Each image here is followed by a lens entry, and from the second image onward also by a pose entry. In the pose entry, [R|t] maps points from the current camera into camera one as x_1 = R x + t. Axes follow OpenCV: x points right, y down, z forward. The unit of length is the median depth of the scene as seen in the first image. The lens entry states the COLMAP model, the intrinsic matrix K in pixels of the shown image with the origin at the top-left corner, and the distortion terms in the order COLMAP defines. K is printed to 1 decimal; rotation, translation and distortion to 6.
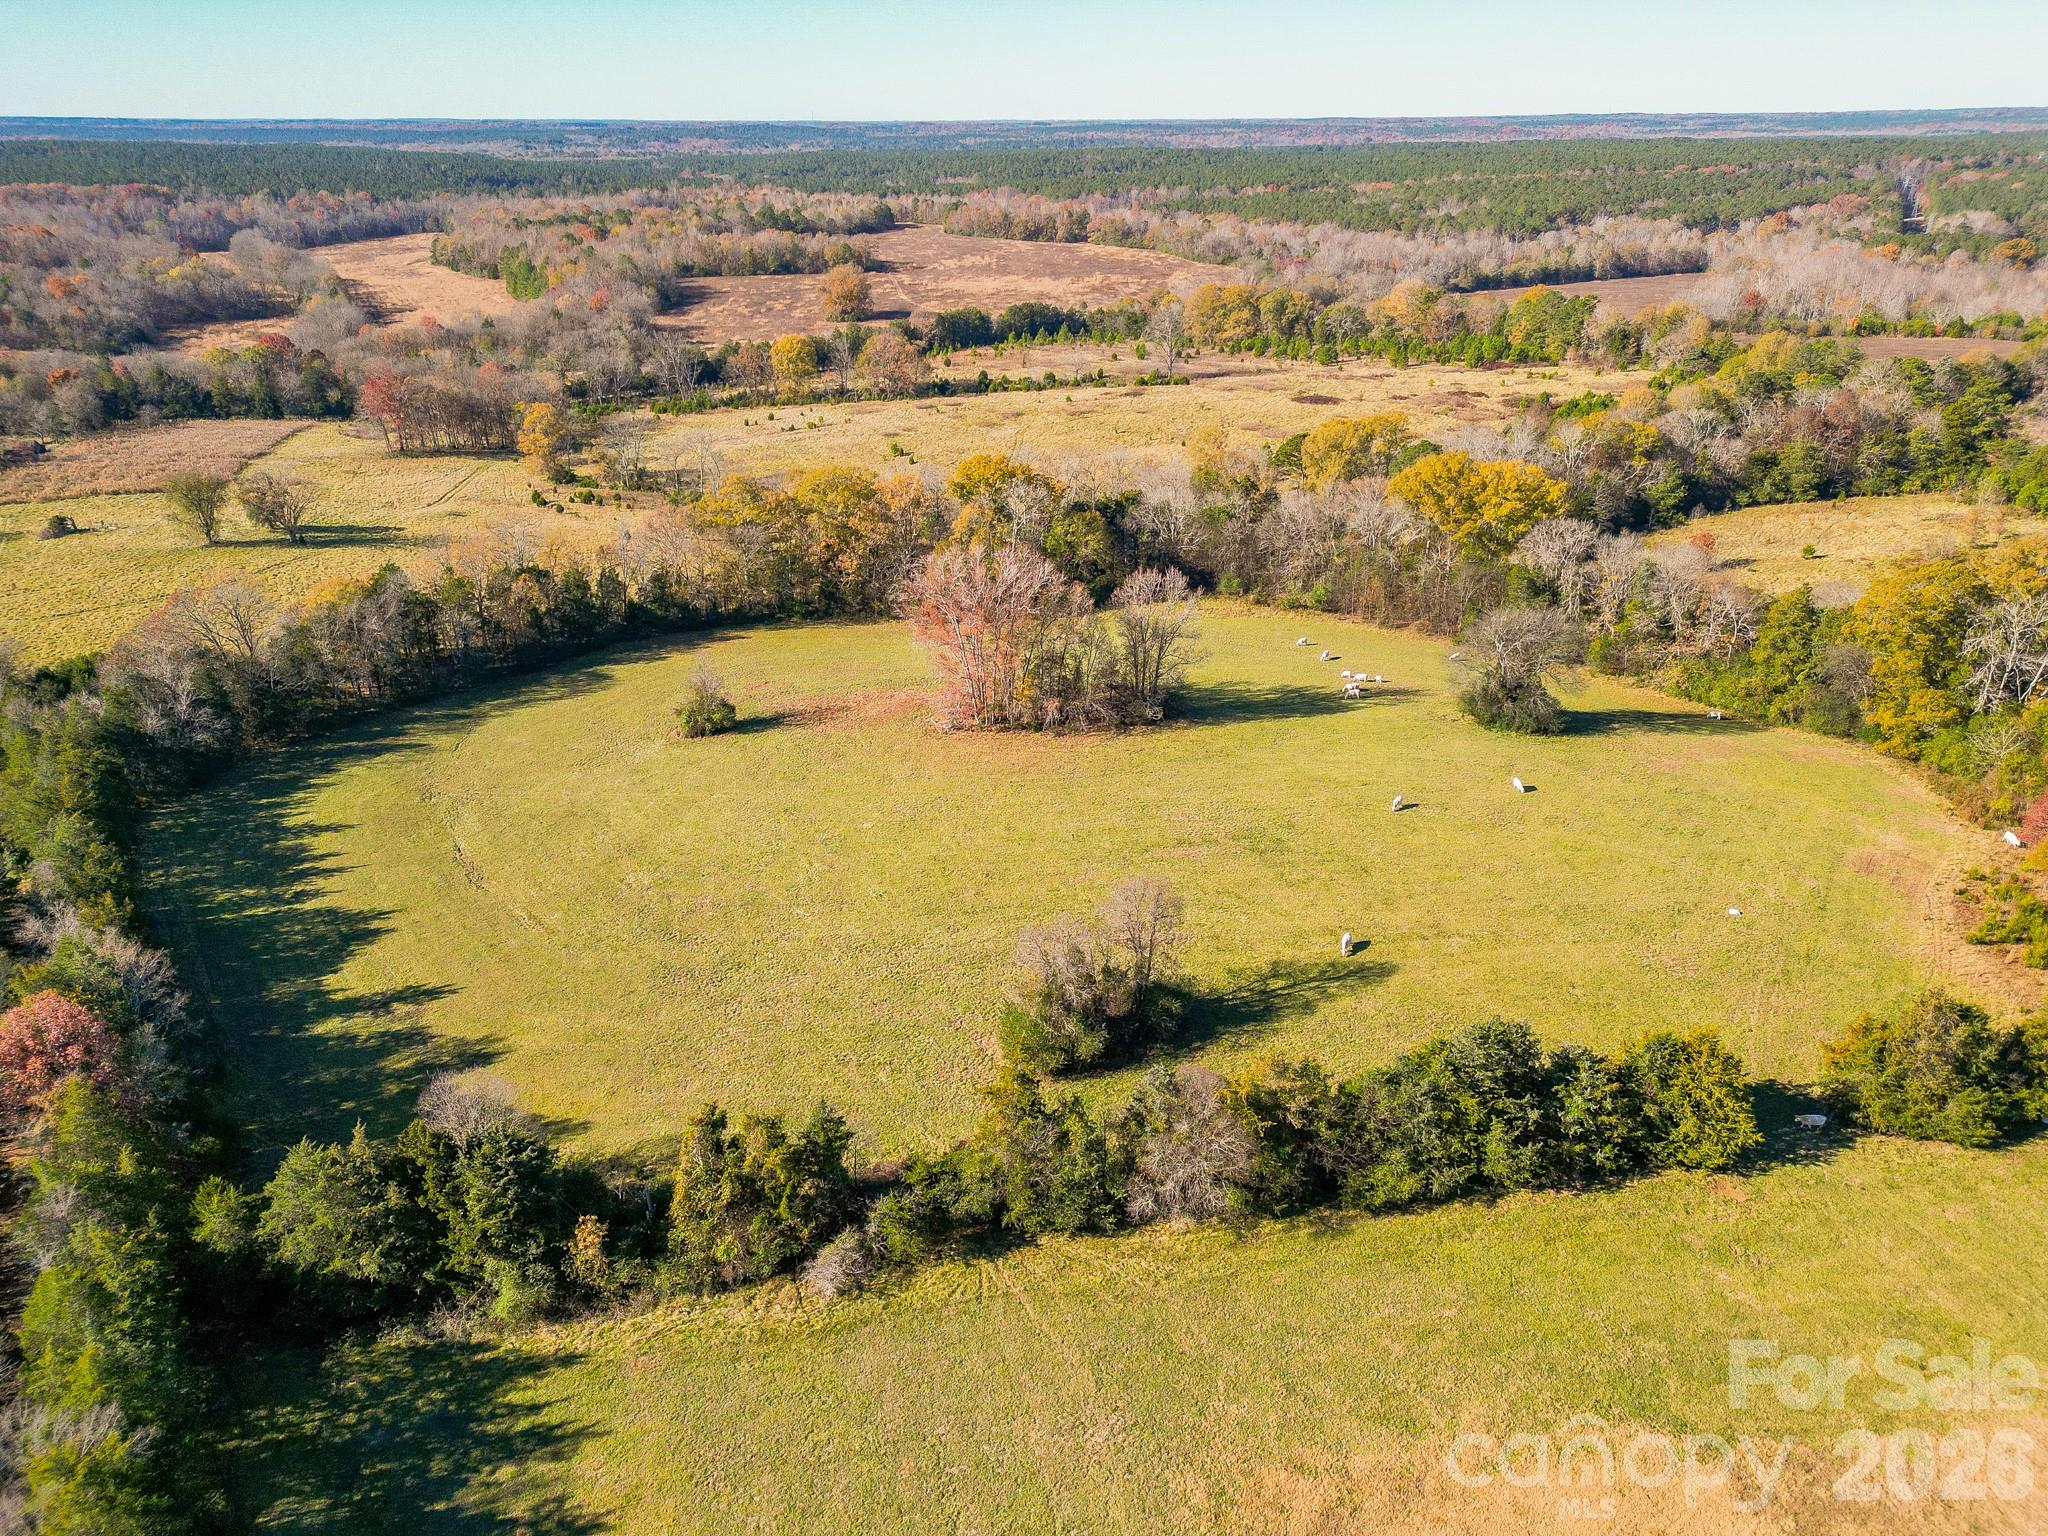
lens RADIAL K [[1430.7, 0, 1017.6], [0, 1430.7, 768.5], [0, 0, 1]] dist [0.062120, -0.044285]
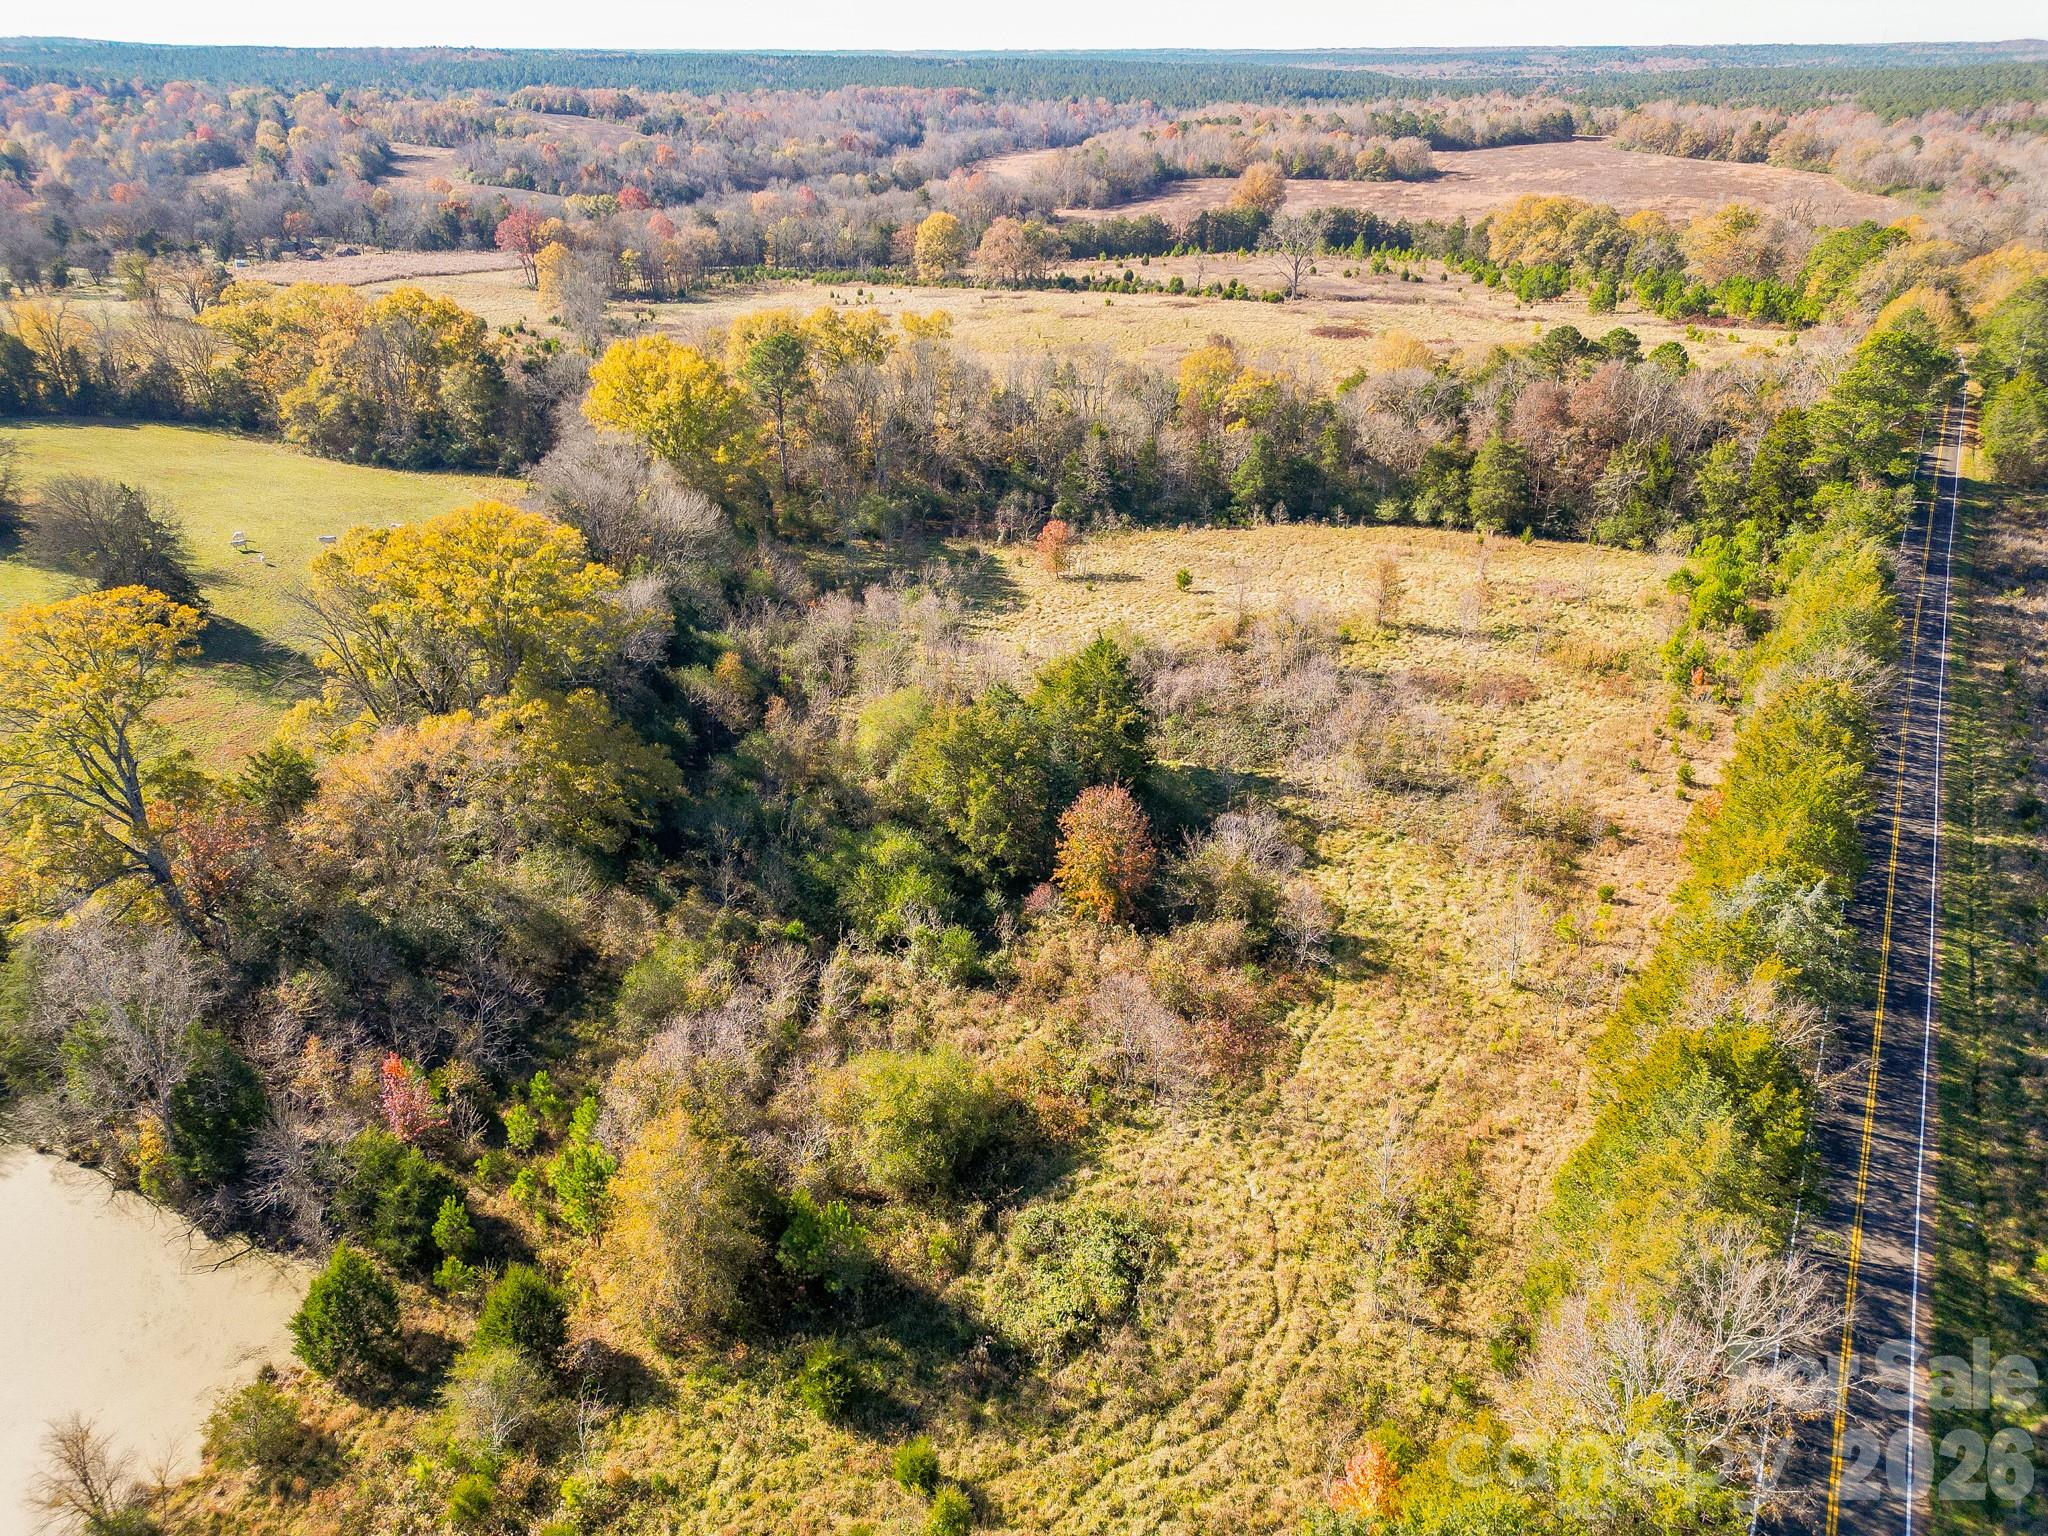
lens RADIAL K [[1430.7, 0, 1014.6], [0, 1430.7, 749.3], [0, 0, 1]] dist [0.062120, -0.044285]
pose [[0.797890, 0.266207, -0.540837, 0.283511], [-0.250579, 0.962486, 0.104073, -0.041668], [0.548253, 0.052484, 0.834664, 0.146605]]
